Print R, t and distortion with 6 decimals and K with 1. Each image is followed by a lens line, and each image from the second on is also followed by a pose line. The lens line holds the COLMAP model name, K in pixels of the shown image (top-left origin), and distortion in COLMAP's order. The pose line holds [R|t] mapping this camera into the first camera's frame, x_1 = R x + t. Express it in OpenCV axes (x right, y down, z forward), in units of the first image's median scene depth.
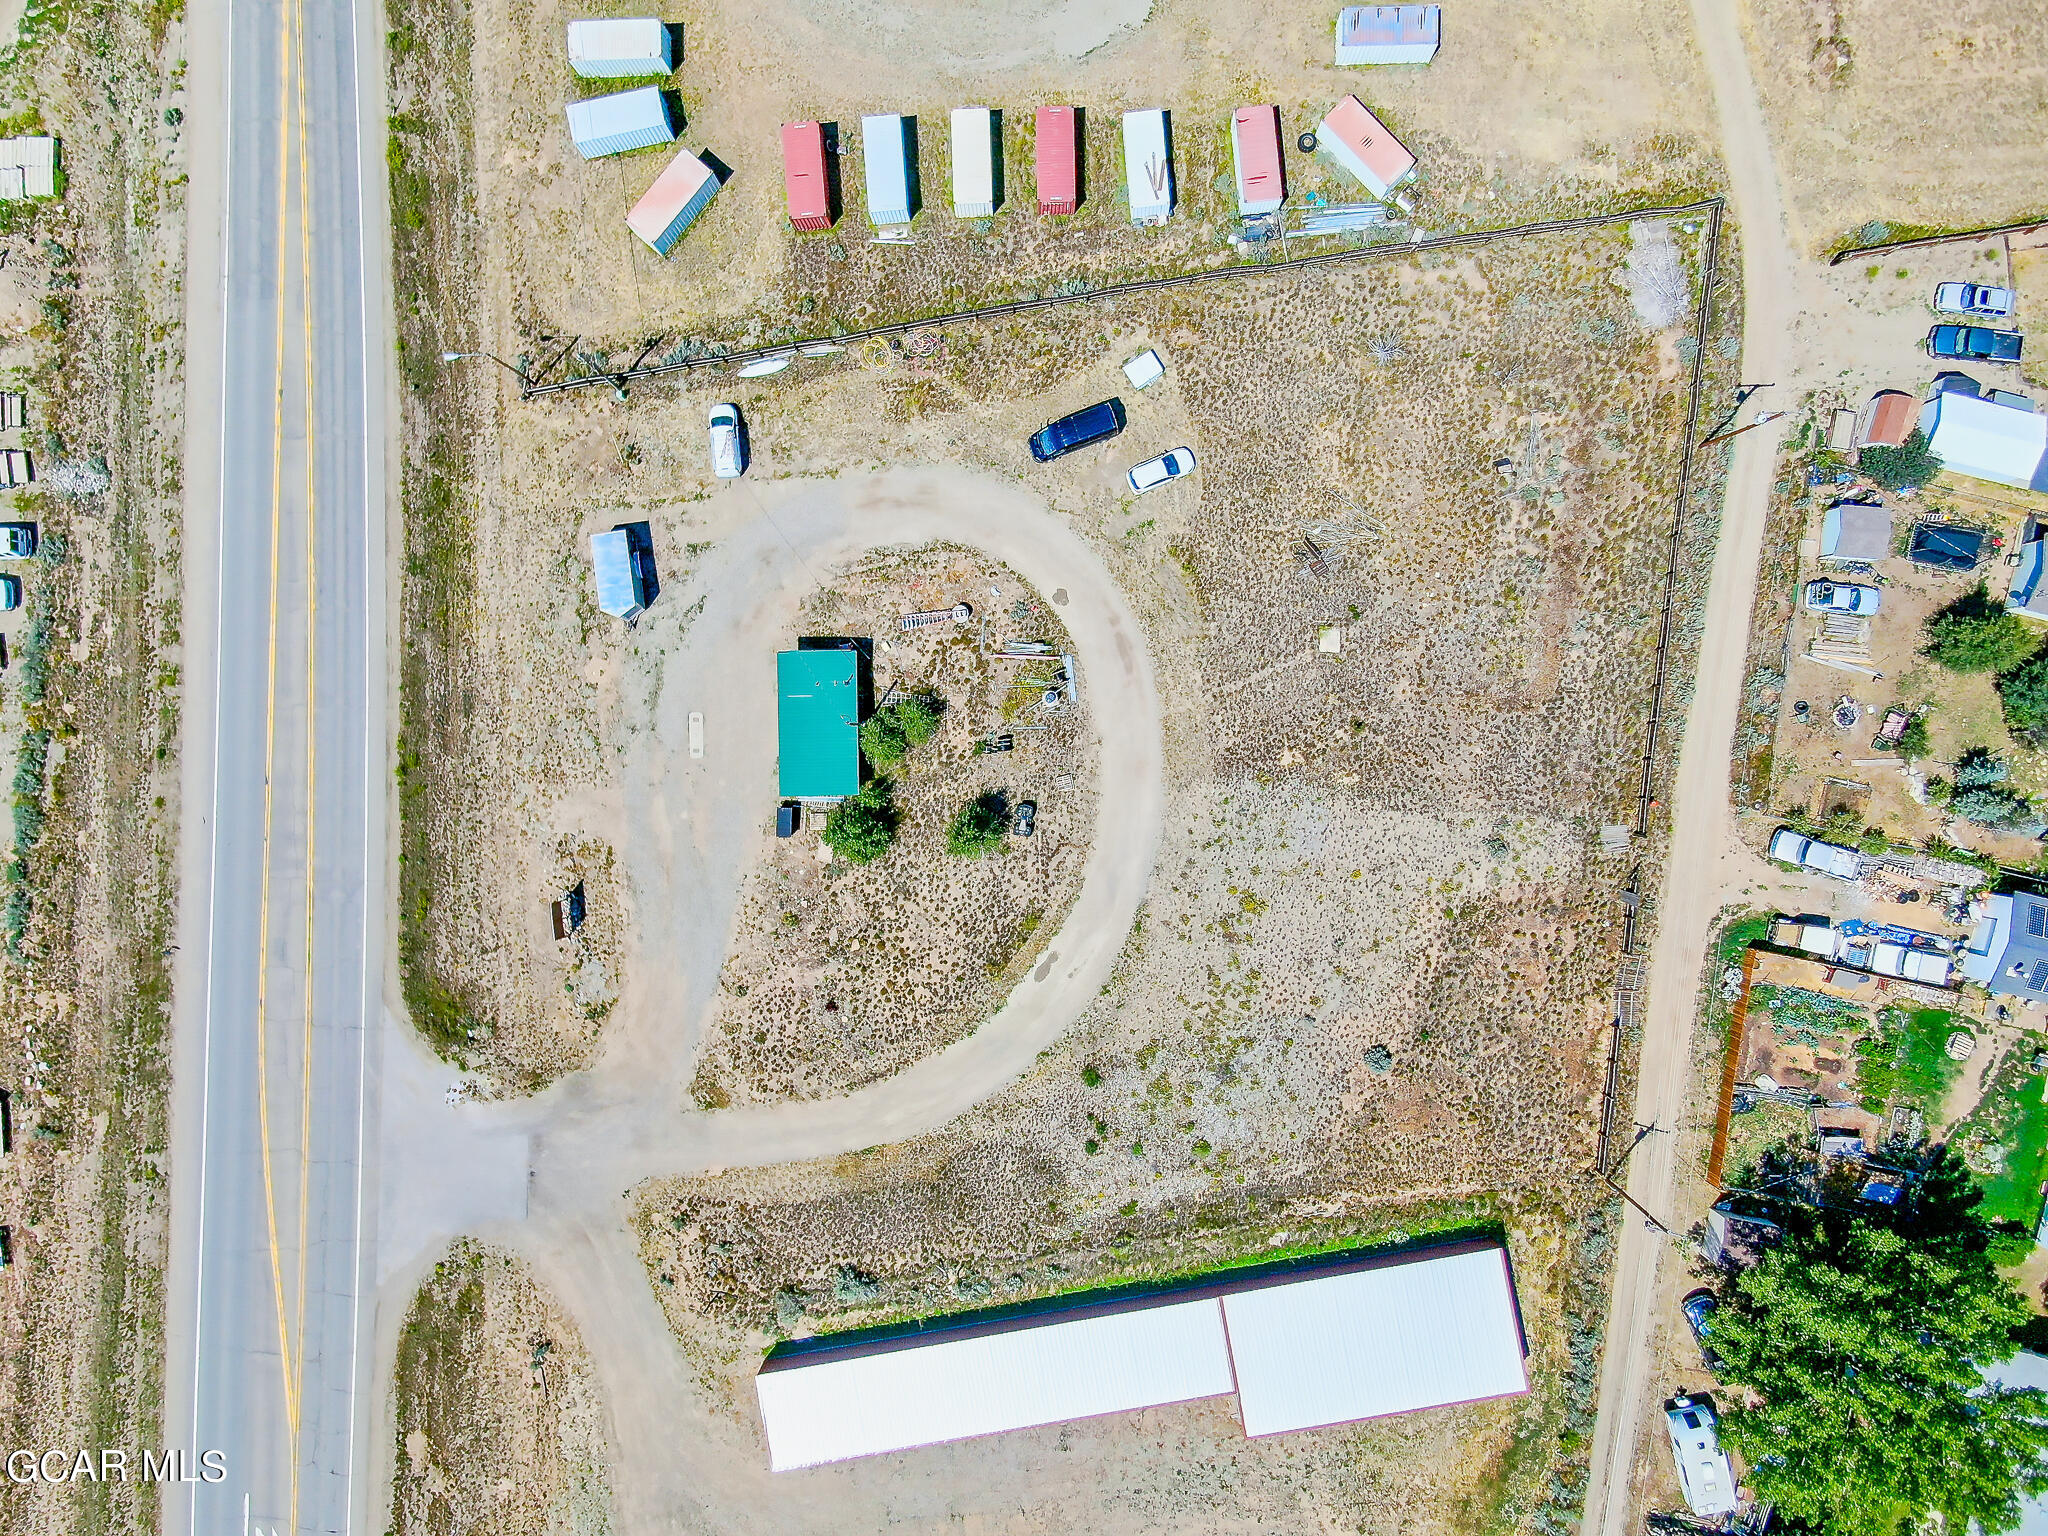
lens RADIAL K [[1481.1, 0, 1024.0], [0, 1481.1, 768.0], [0, 0, 1]] dist [0.004198, 0.019917]
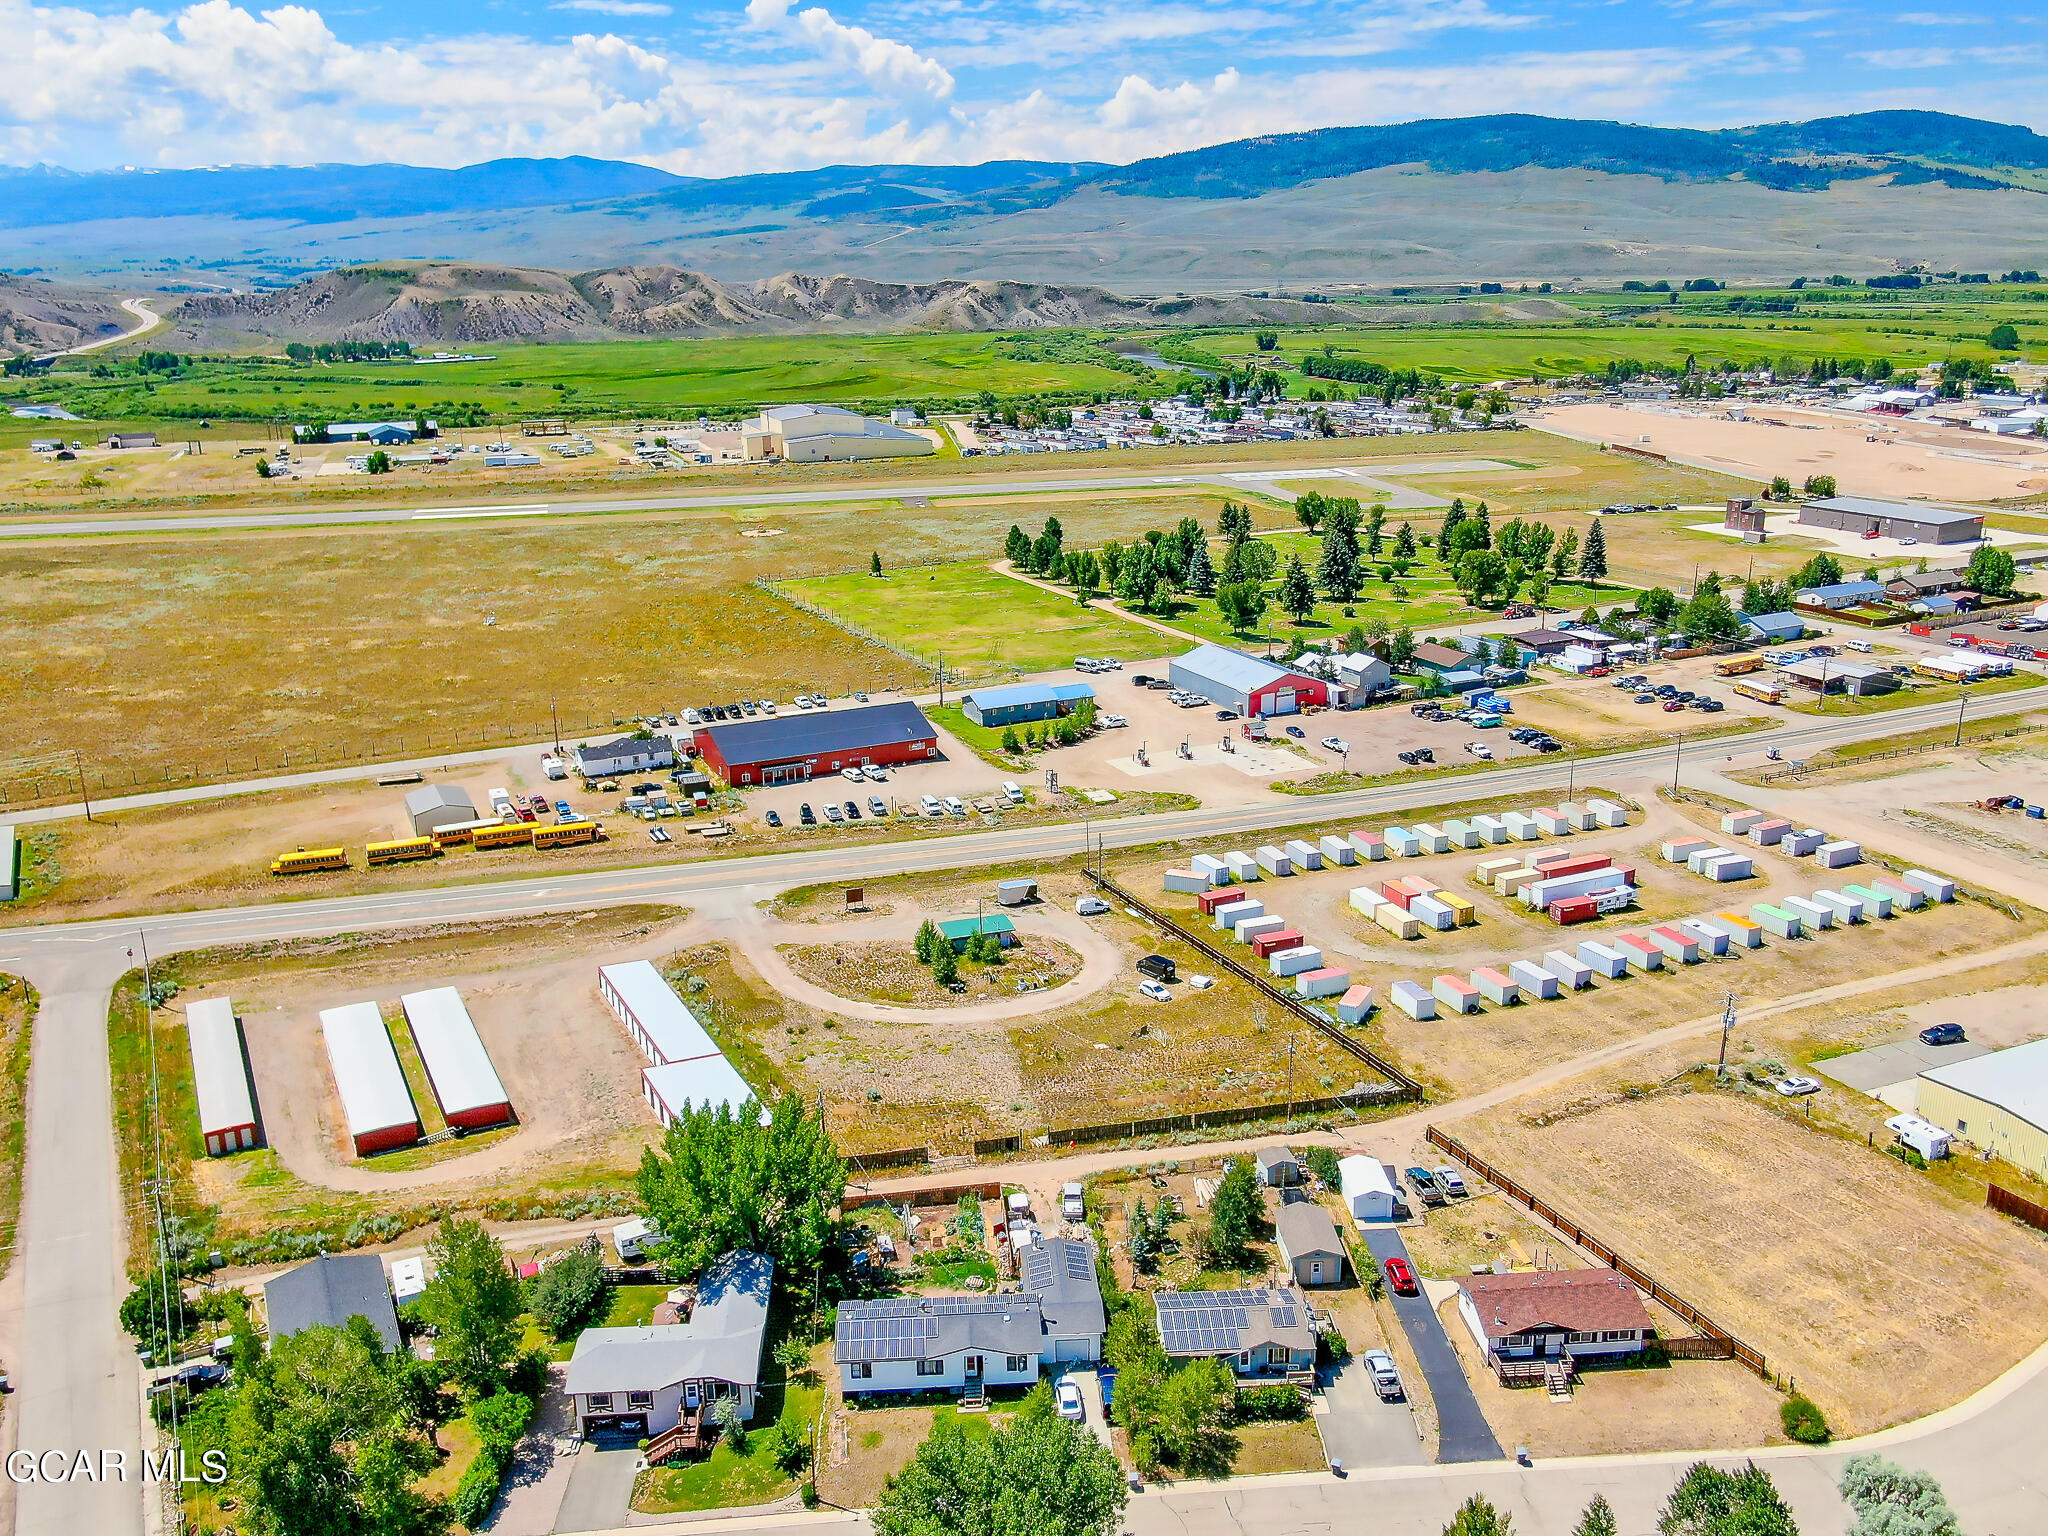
lens RADIAL K [[1721.5, 0, 1024.0], [0, 1721.5, 768.0], [0, 0, 1]] dist [-0.013213, 0.183971]
pose [[0.294750, 0.293355, -0.909431, 1.933951], [-0.955560, 0.085177, -0.282225, 0.546908], [-0.005330, 0.952201, 0.305424, 0.062201]]
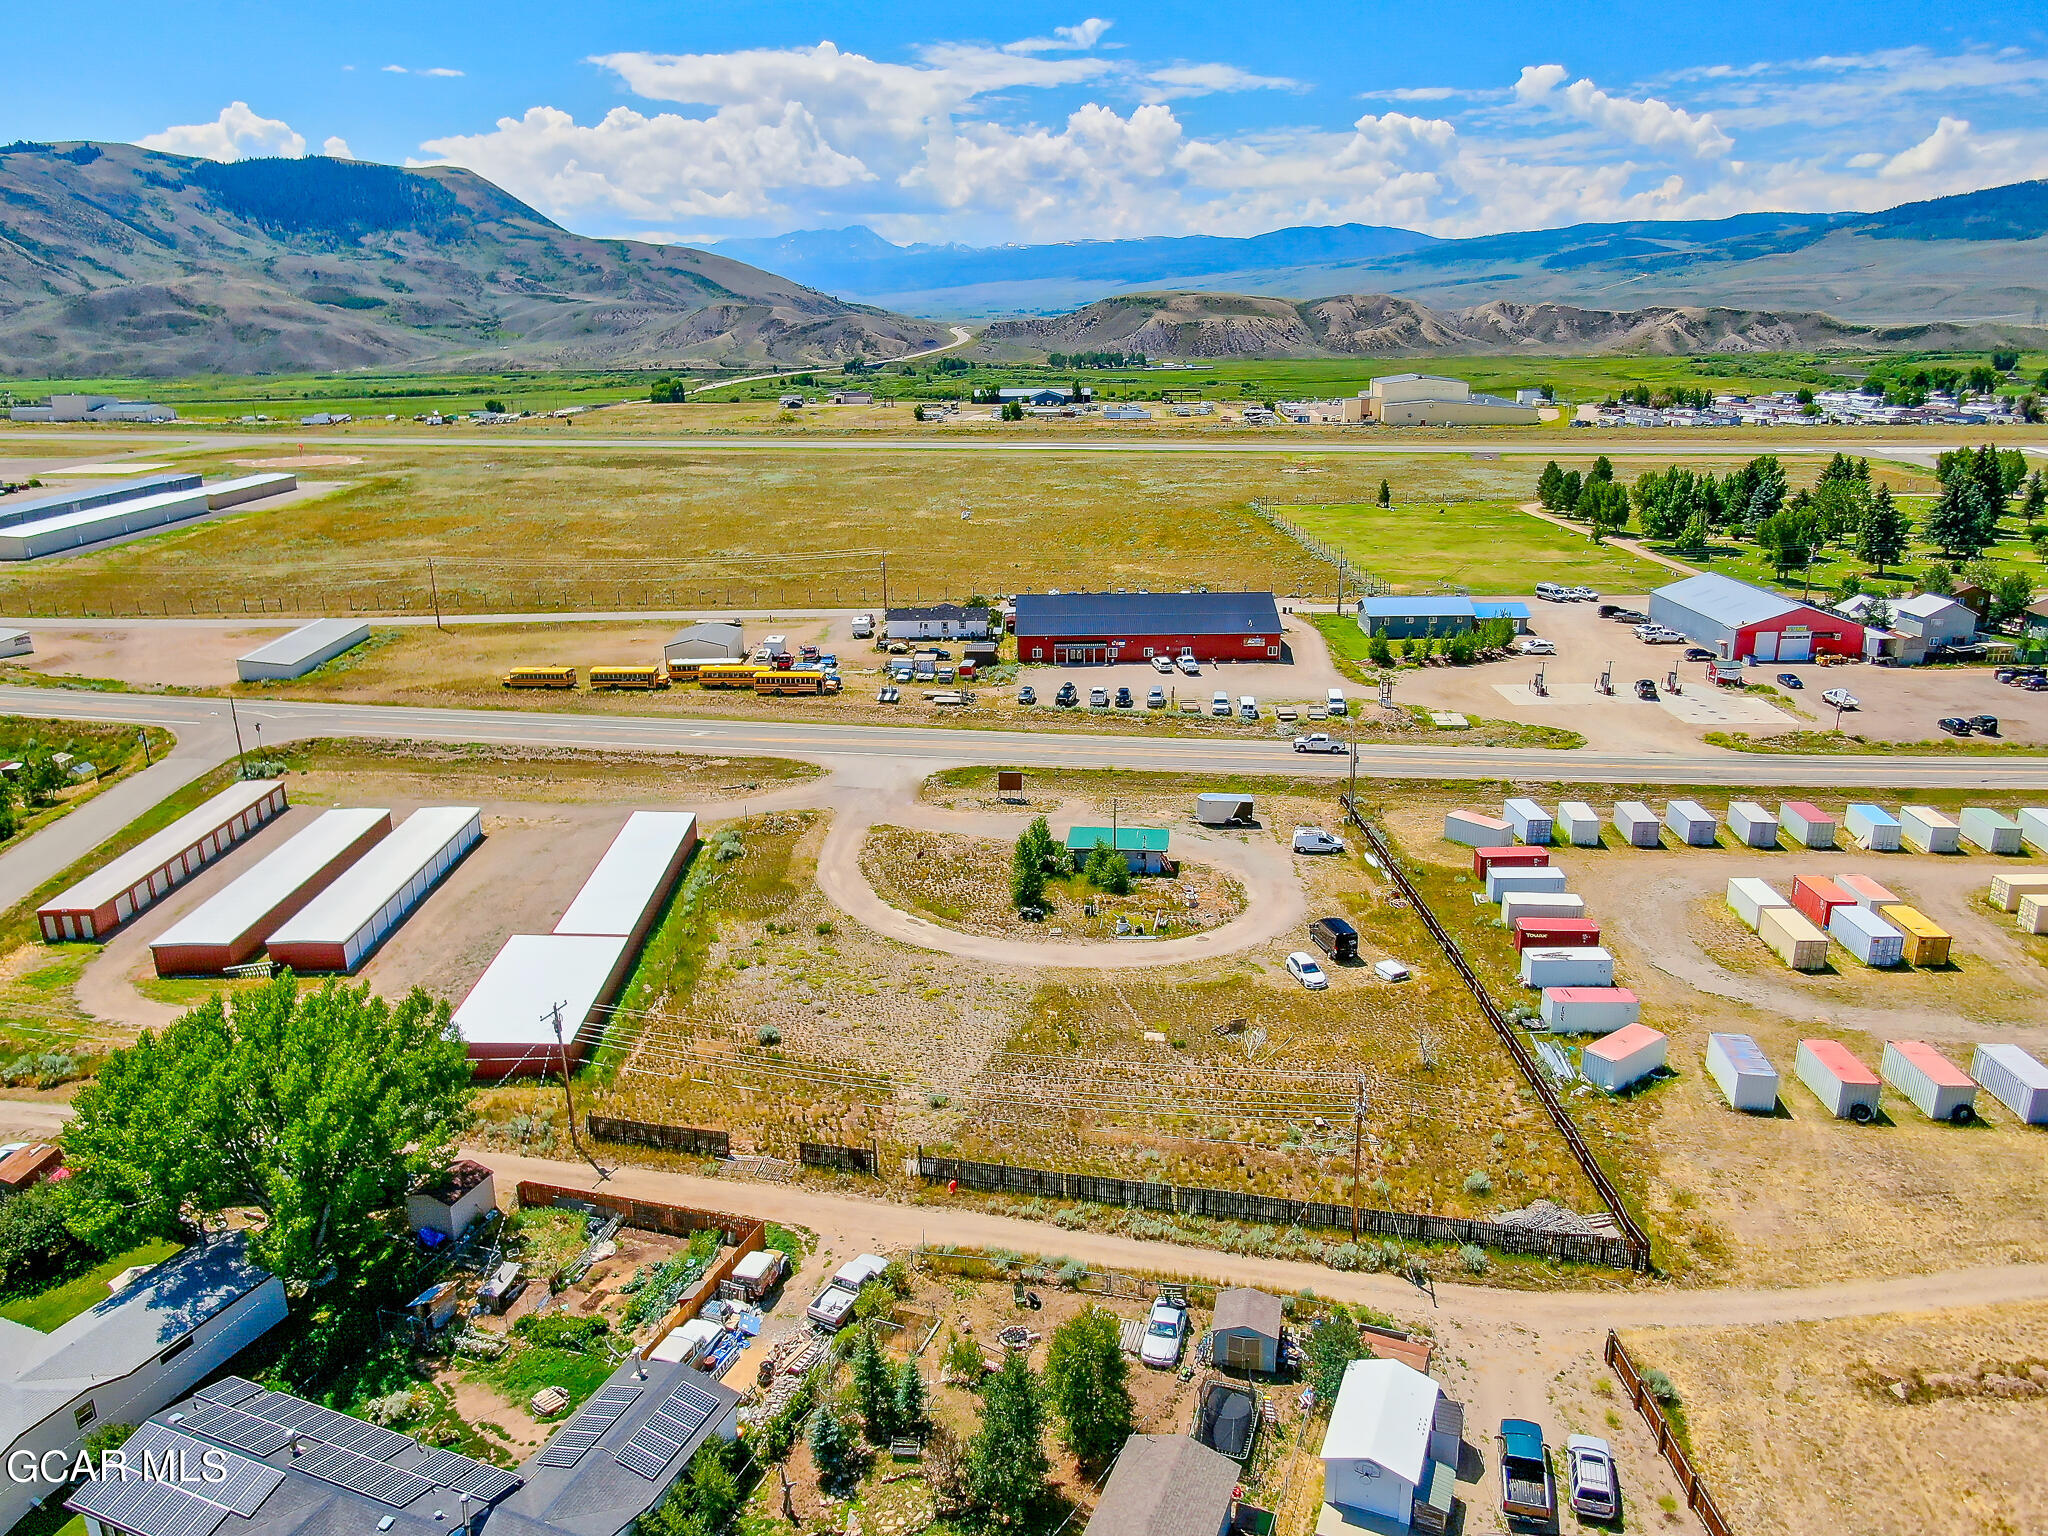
lens RADIAL K [[1481.1, 0, 1024.0], [0, 1481.1, 768.0], [0, 0, 1]] dist [0.004198, 0.019917]
pose [[-0.145434, 0.313739, -0.938305, 1.178311], [-0.989365, -0.043814, 0.138698, -0.133616], [0.002404, 0.948498, 0.316774, 0.465856]]
